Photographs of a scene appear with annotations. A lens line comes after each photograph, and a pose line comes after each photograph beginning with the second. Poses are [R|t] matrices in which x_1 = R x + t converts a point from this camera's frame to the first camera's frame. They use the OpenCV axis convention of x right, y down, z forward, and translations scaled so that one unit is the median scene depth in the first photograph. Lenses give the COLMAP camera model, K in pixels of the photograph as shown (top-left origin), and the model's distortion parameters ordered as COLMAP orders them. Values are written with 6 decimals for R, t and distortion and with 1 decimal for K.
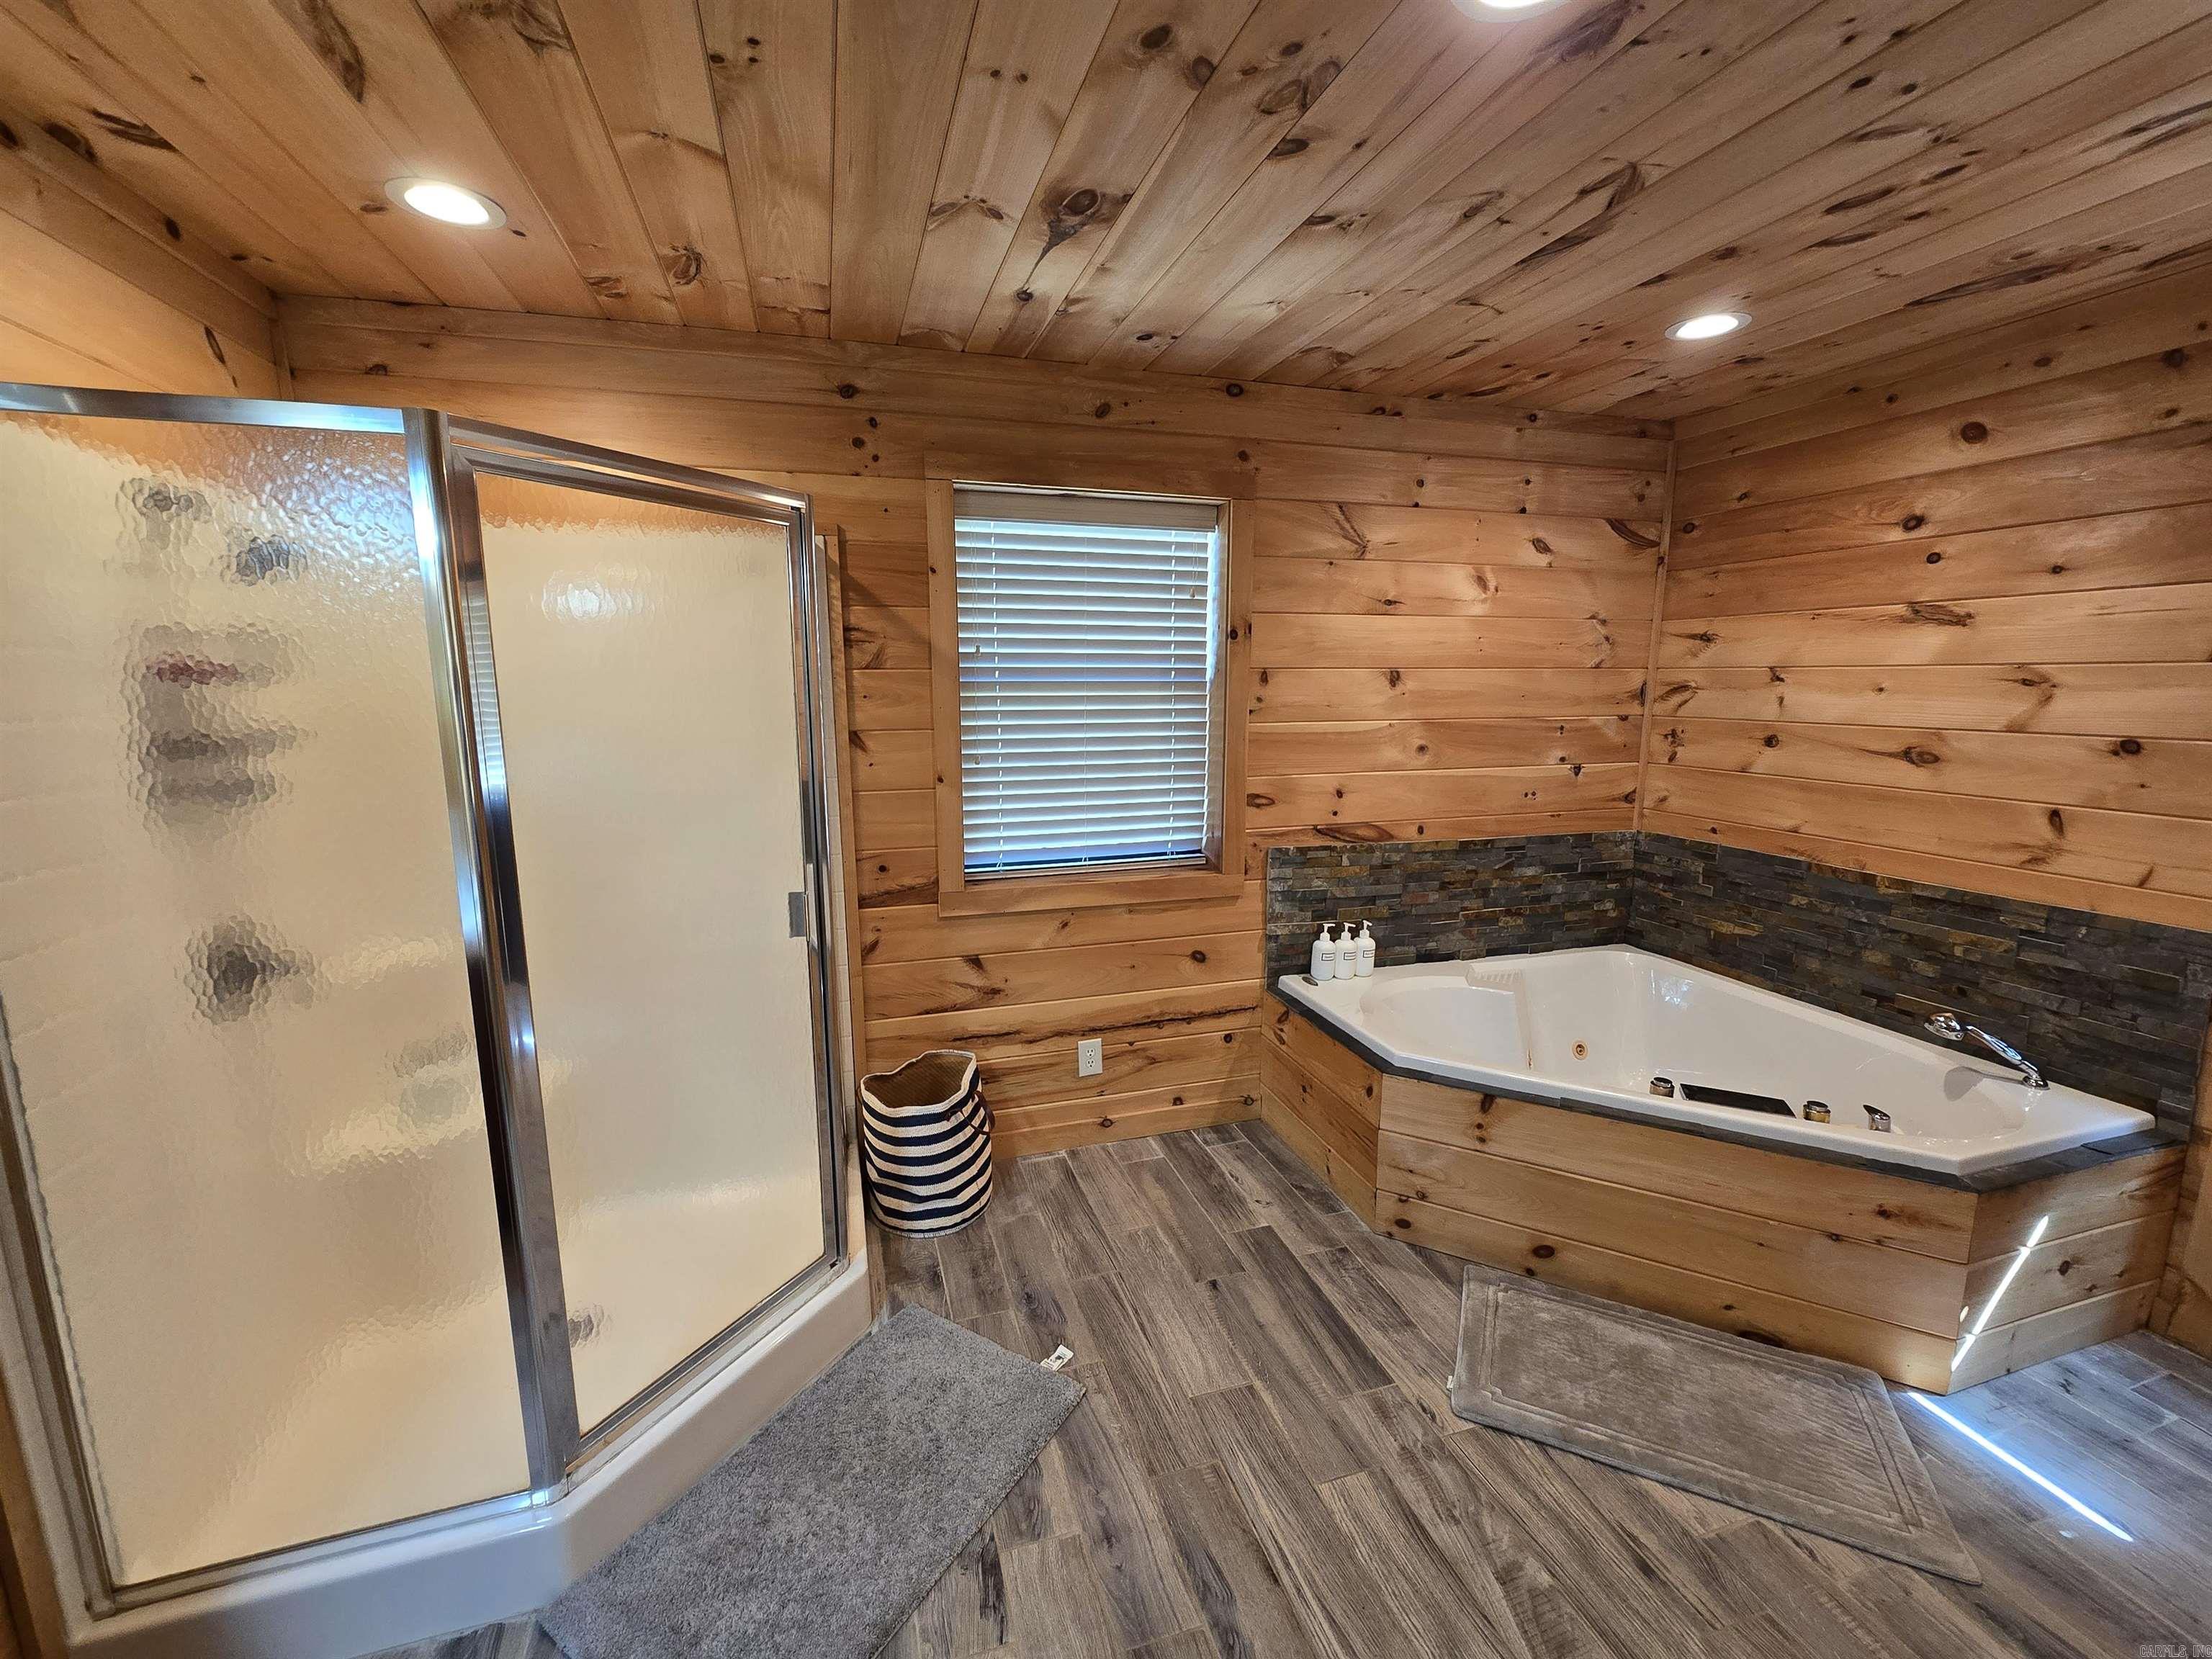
lens RADIAL K [[906.8, 0, 1100.9], [0, 906.8, 821.2], [0, 0, 1]] dist [-0.003701, -0.000063]
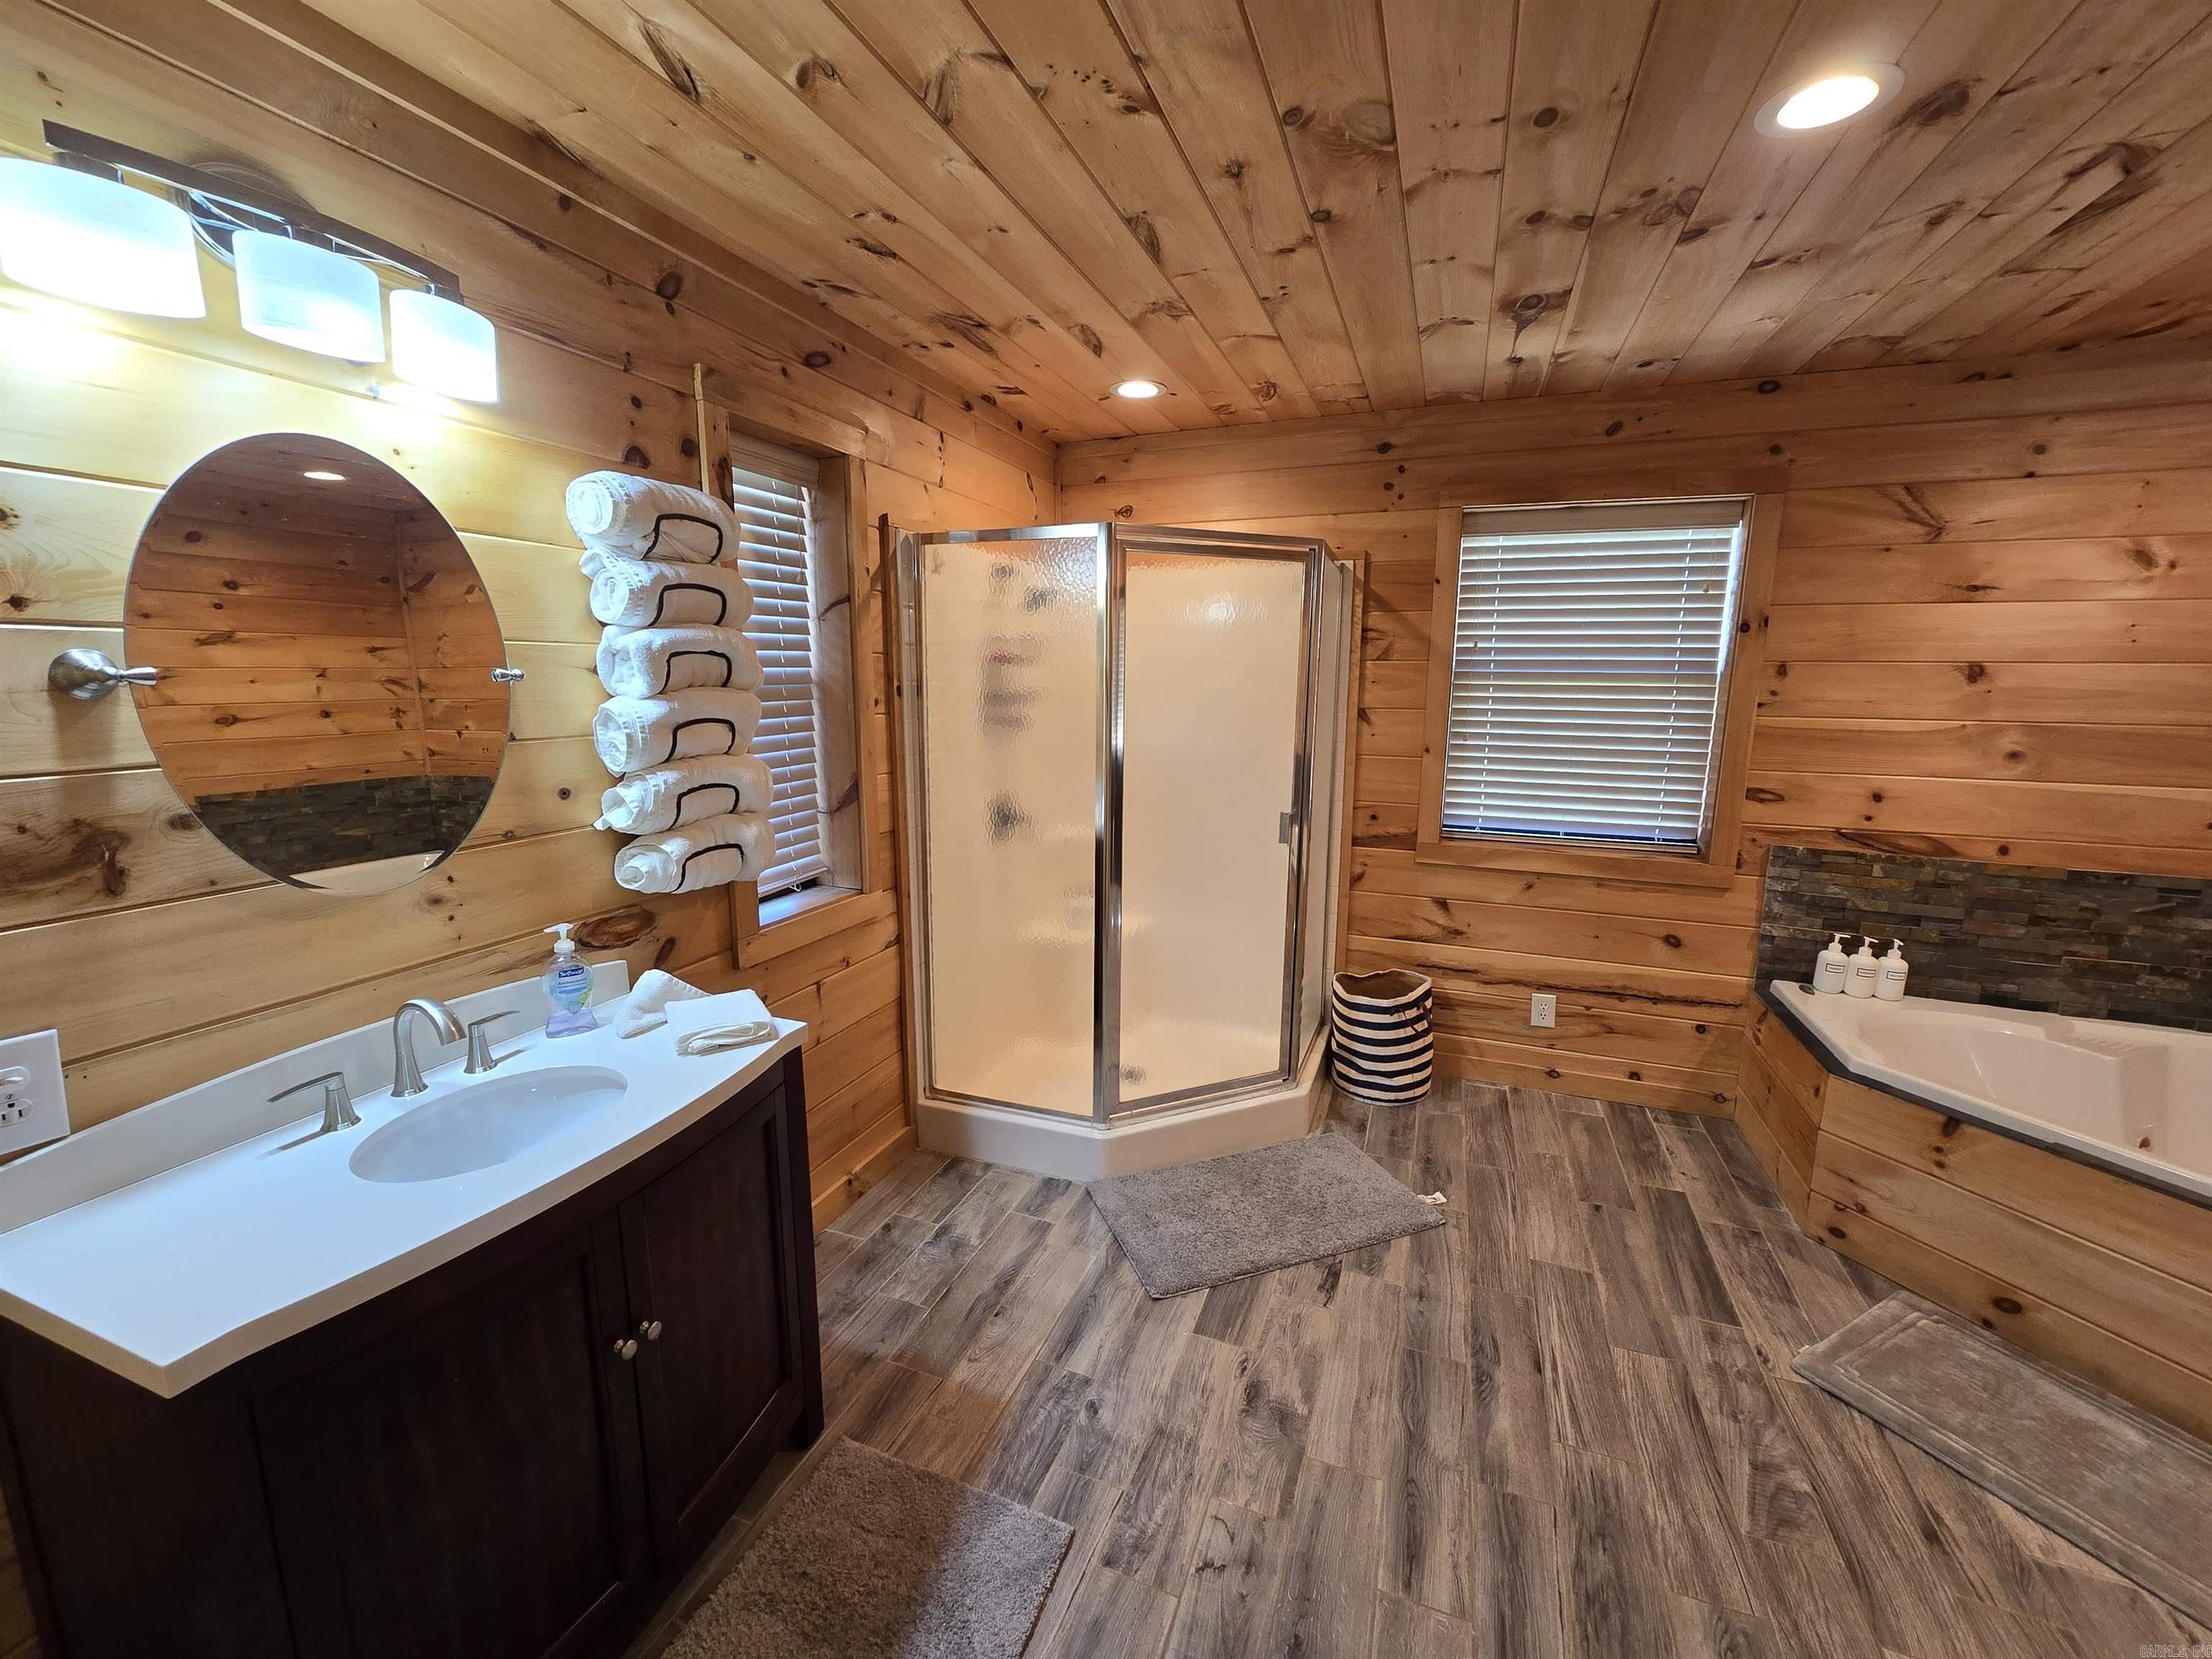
lens RADIAL K [[839.1, 0, 1079.6], [0, 839.1, 817.9], [0, 0, 1]] dist [-0.002631, -0.000244]
pose [[0.775479, 0.119224, -0.620014, 0.190854], [-0.109907, 0.992507, 0.053386, 0.039850], [0.621733, 0.026744, 0.782772, -0.206142]]
